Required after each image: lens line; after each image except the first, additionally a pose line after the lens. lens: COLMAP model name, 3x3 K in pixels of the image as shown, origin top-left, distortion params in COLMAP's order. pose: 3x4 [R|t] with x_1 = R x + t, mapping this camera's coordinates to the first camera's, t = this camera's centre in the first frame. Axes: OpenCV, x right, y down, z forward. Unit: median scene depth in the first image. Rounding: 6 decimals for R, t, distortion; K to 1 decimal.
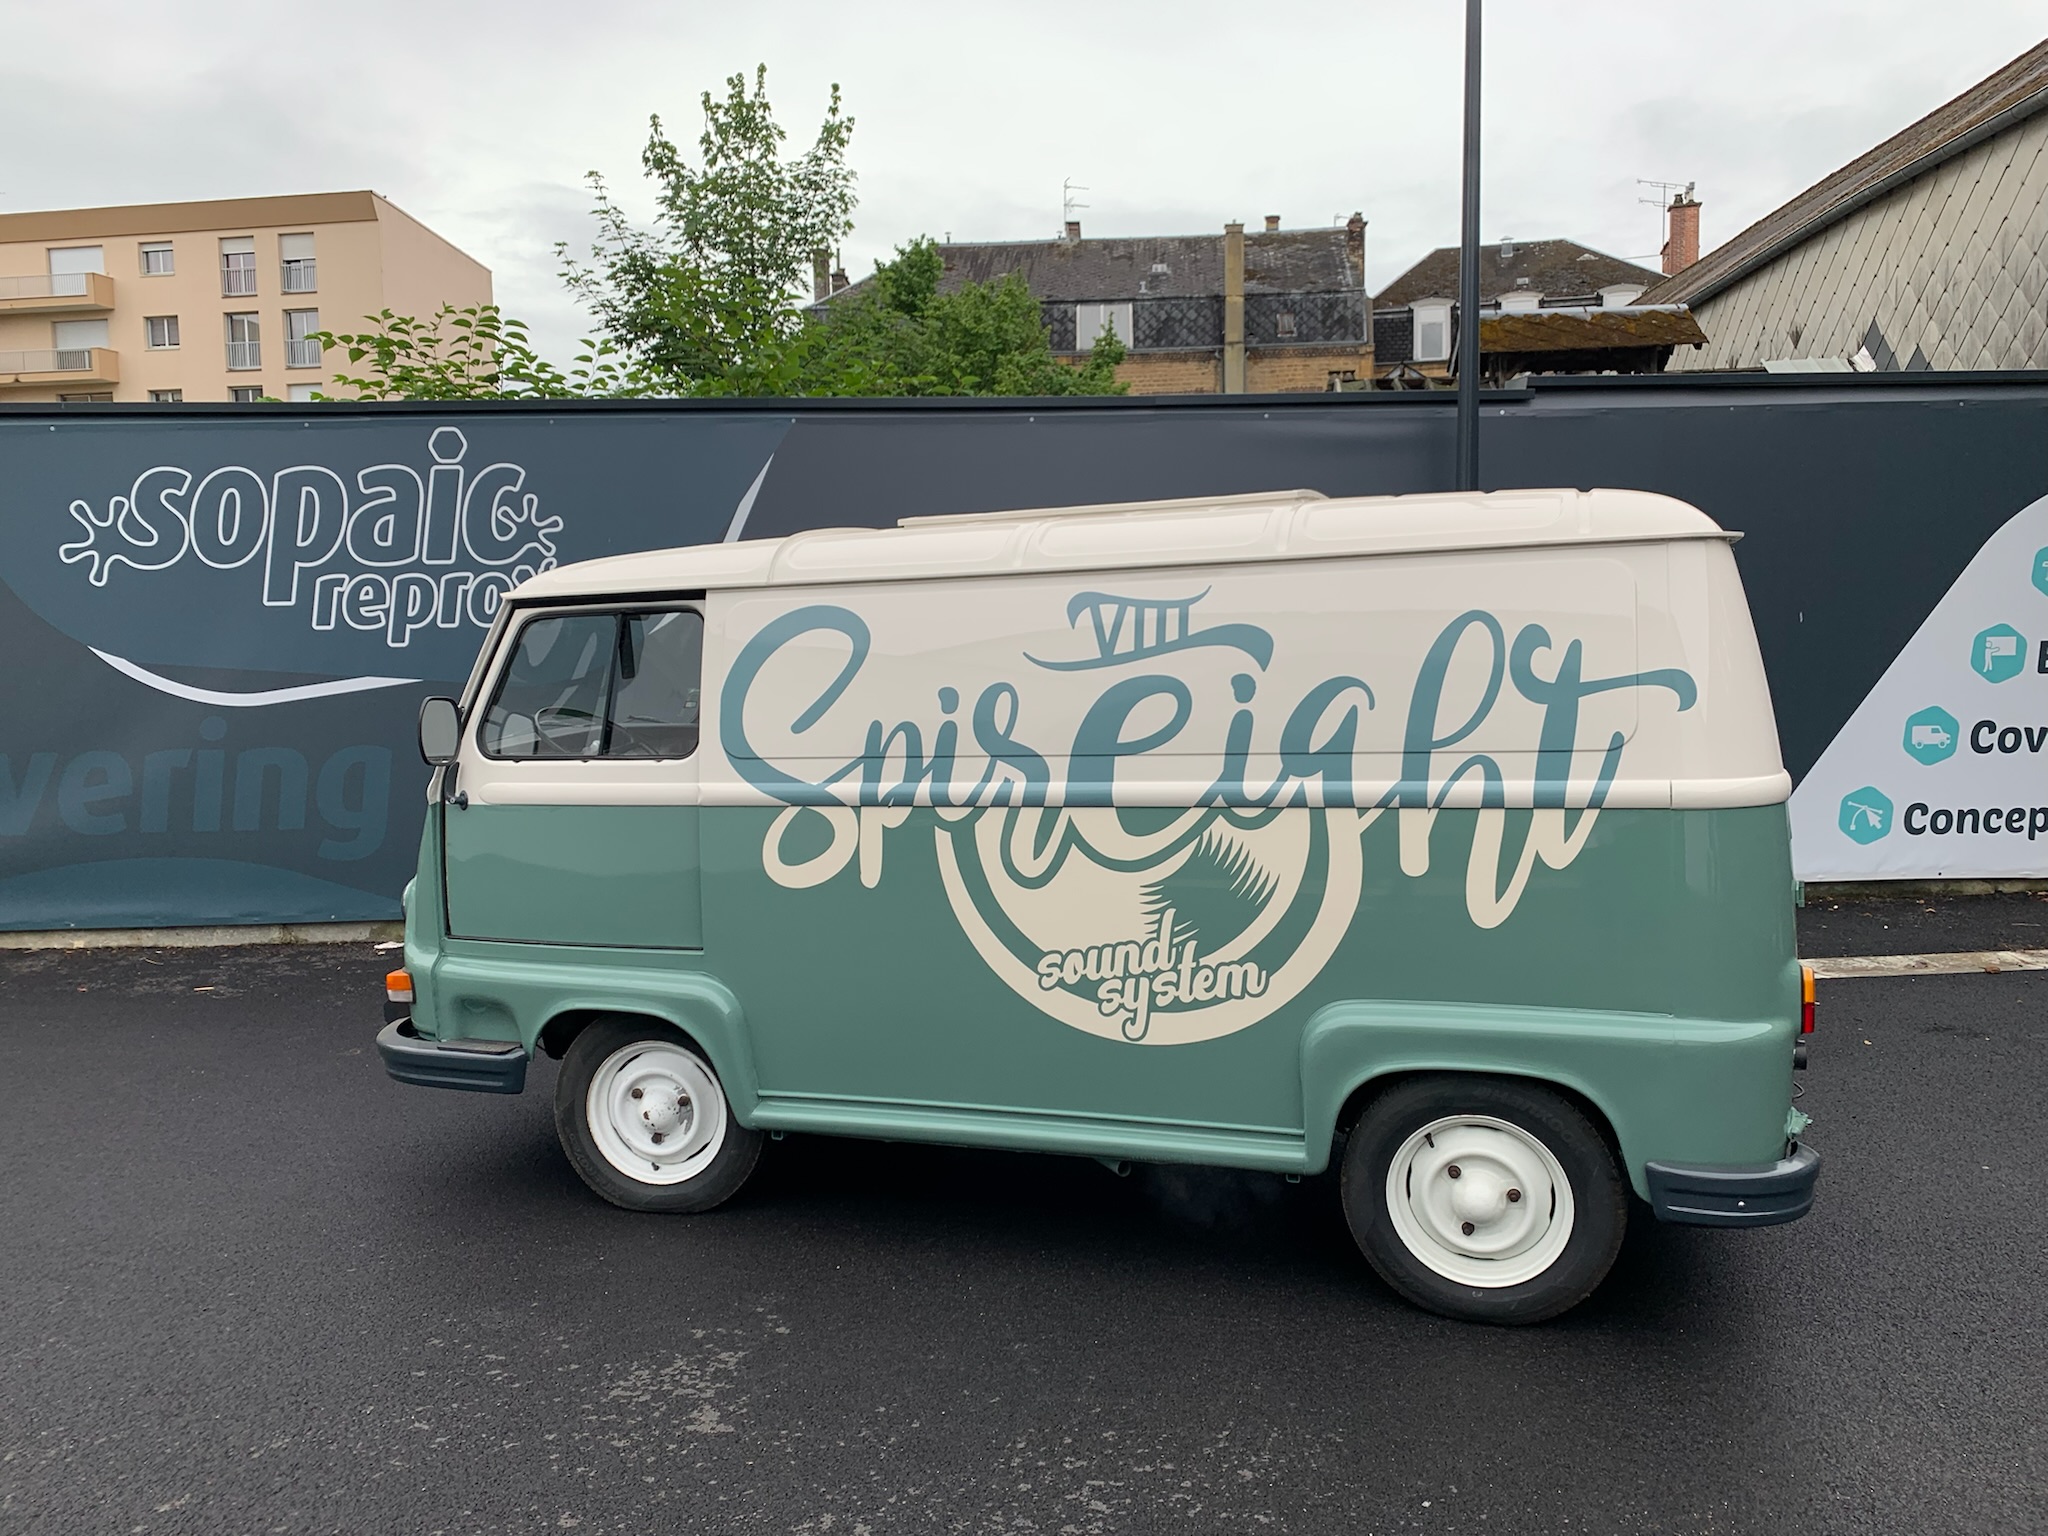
lens RADIAL K [[1554.1, 0, 1020.8], [0, 1554.1, 767.7], [0, 0, 1]] dist [0.012692, -0.006012]
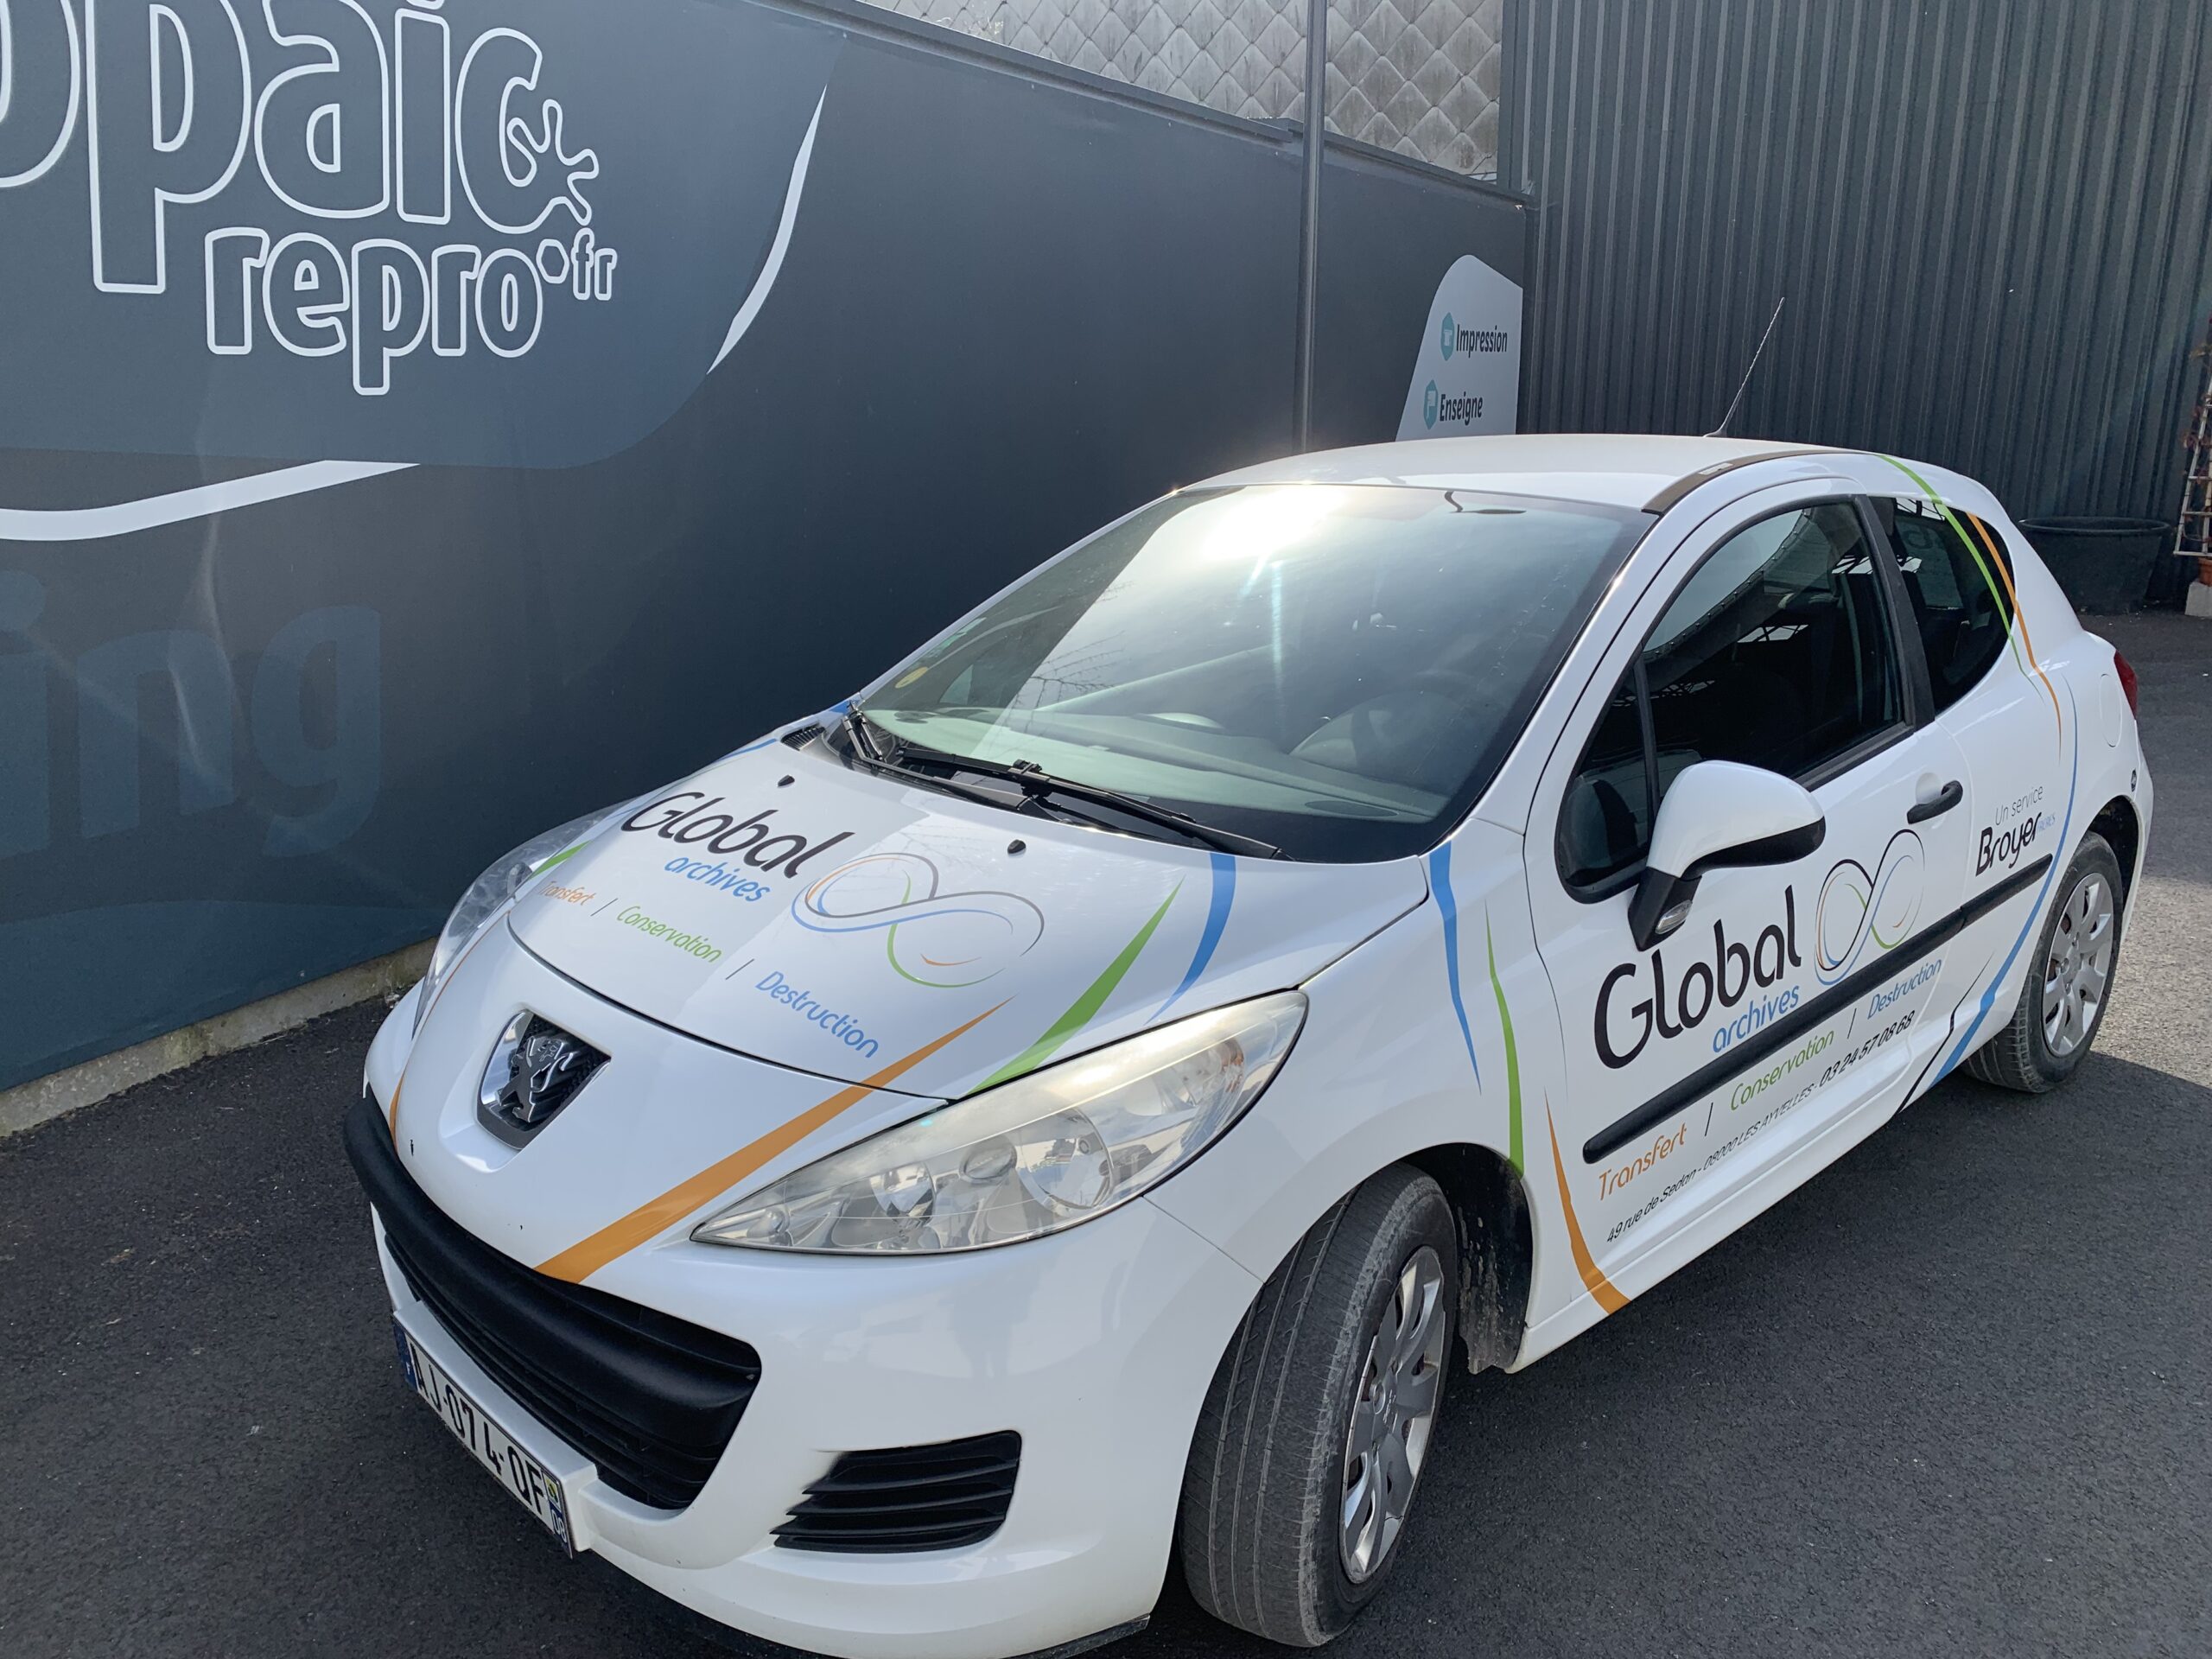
lens RADIAL K [[1678.6, 0, 1112.5], [0, 1678.6, 857.9], [0, 0, 1]] dist [0.012692, -0.006012]
pose [[0.524790, -0.222132, 0.821738, -0.746347], [0.071662, 0.973453, 0.217379, -0.034647], [-0.848210, -0.055191, 0.526777, 0.519522]]
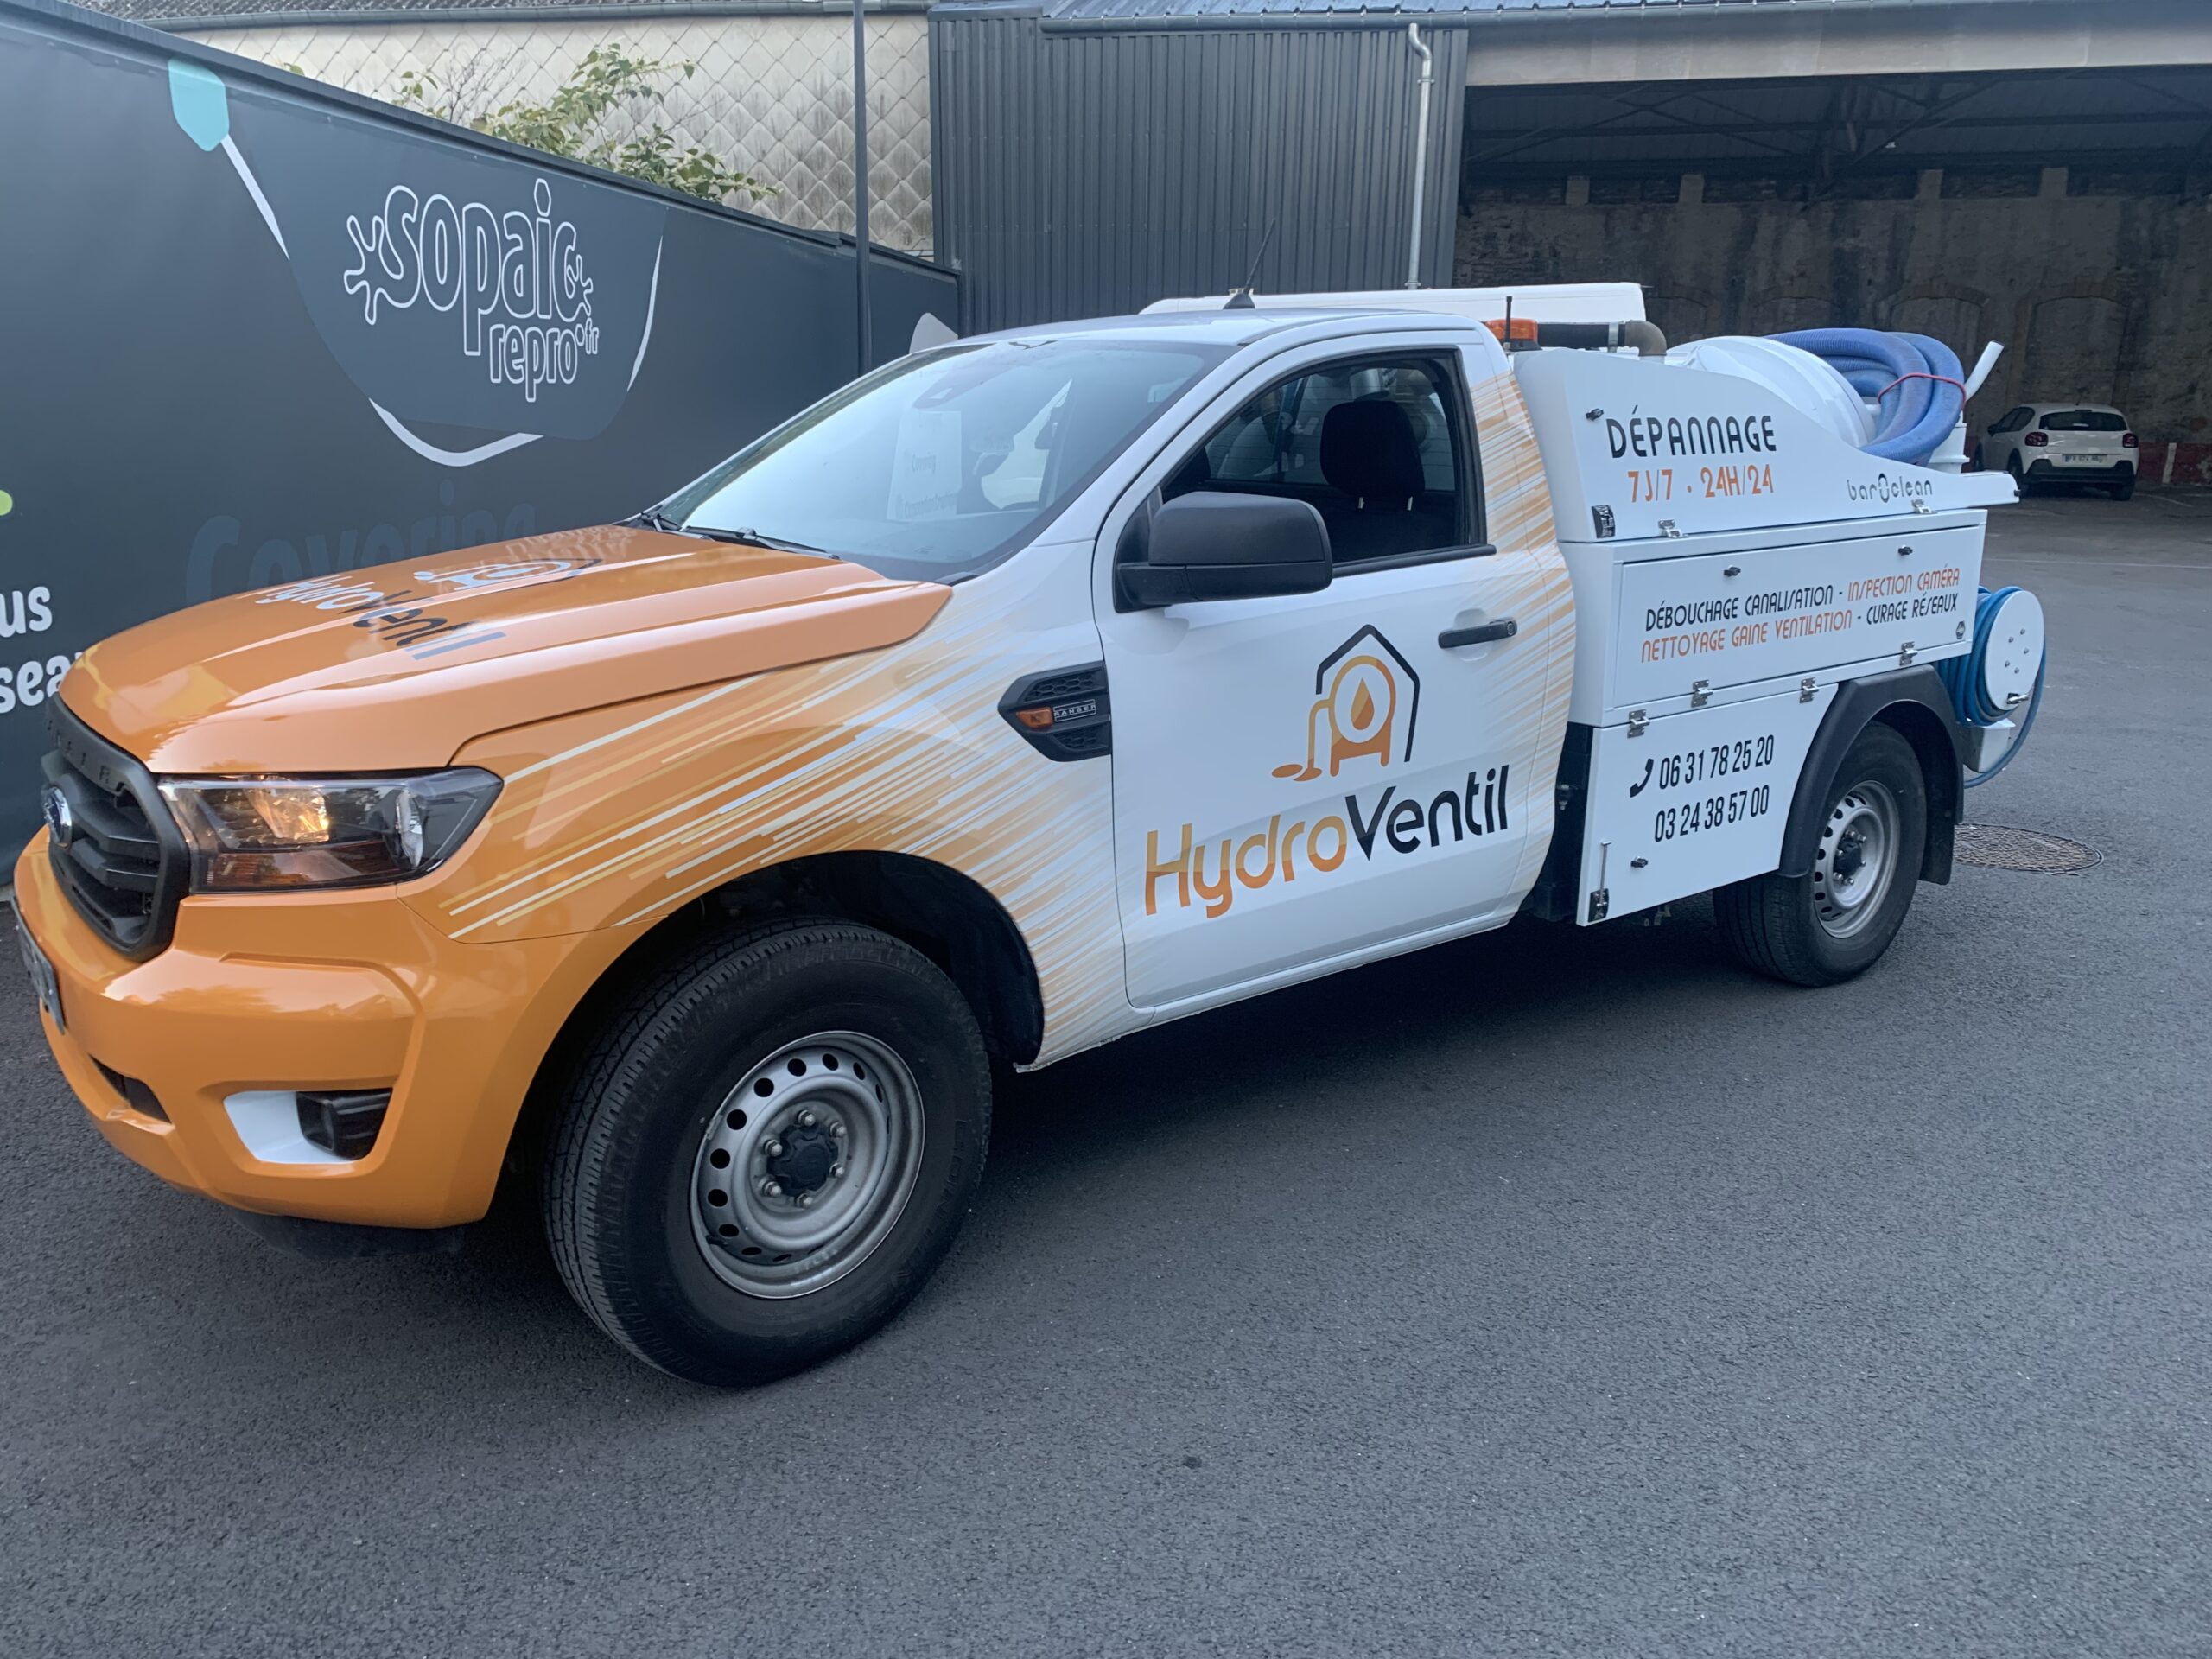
lens RADIAL K [[1678.6, 0, 1065.3], [0, 1678.6, 806.3], [0, 0, 1]] dist [0.012692, -0.006012]
pose [[0.202648, -0.220539, 0.954094, -1.417486], [0.072401, 0.975017, 0.209998, -0.027048], [-0.976572, 0.026522, 0.213552, 0.446107]]
